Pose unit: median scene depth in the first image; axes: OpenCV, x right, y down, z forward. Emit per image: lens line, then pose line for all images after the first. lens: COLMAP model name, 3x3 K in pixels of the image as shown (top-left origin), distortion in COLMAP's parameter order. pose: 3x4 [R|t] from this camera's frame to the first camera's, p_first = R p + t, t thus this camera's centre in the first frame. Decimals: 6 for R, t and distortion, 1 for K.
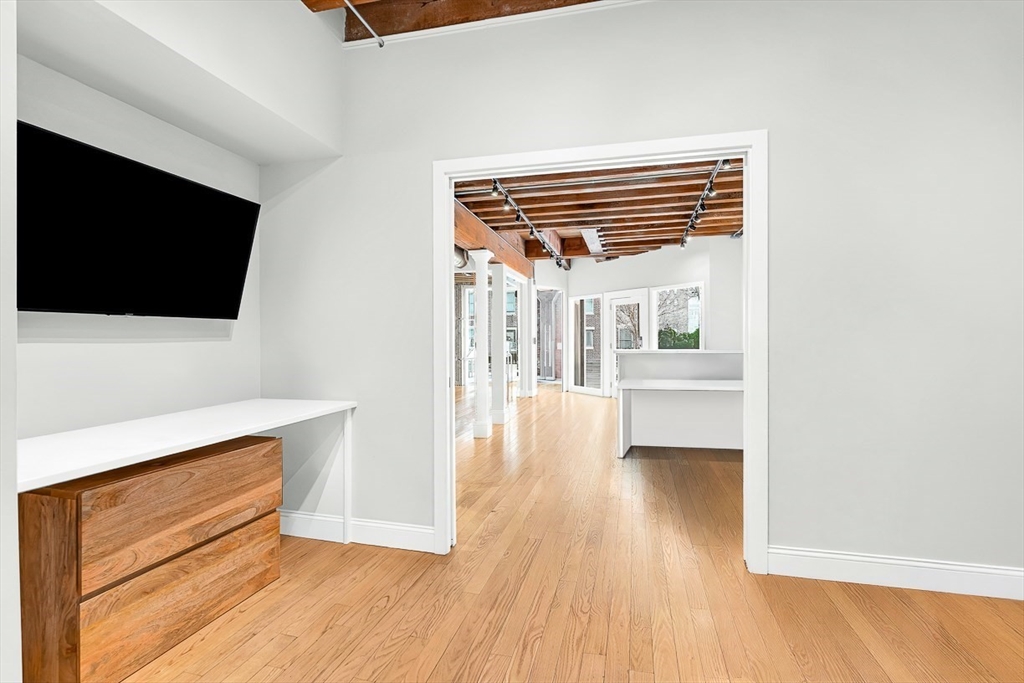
lens RADIAL K [[466.8, 0, 510.6], [0, 466.8, 338.3], [0, 0, 1]] dist [0.002231, 0.000008]
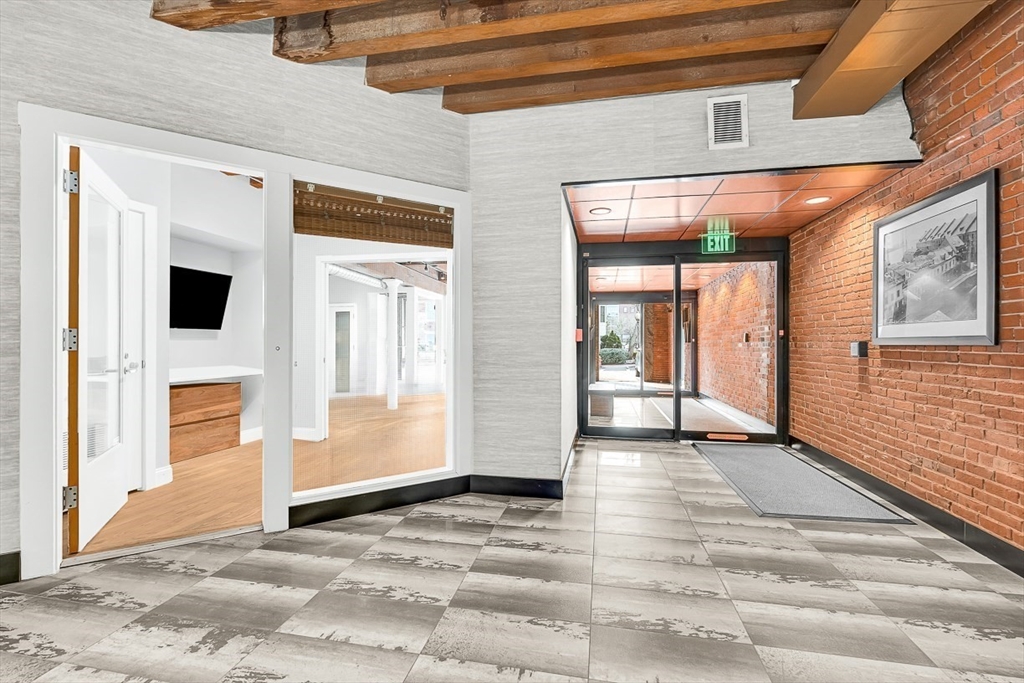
lens RADIAL K [[466.8, 0, 512.6], [0, 466.8, 342.1], [0, 0, 1]] dist [0.002231, 0.000008]
pose [[0.999177, 0.004879, 0.040272, 0.684747], [-0.004835, 0.999988, -0.001187, 0.010926], [-0.040277, 0.000992, 0.999188, -1.231580]]
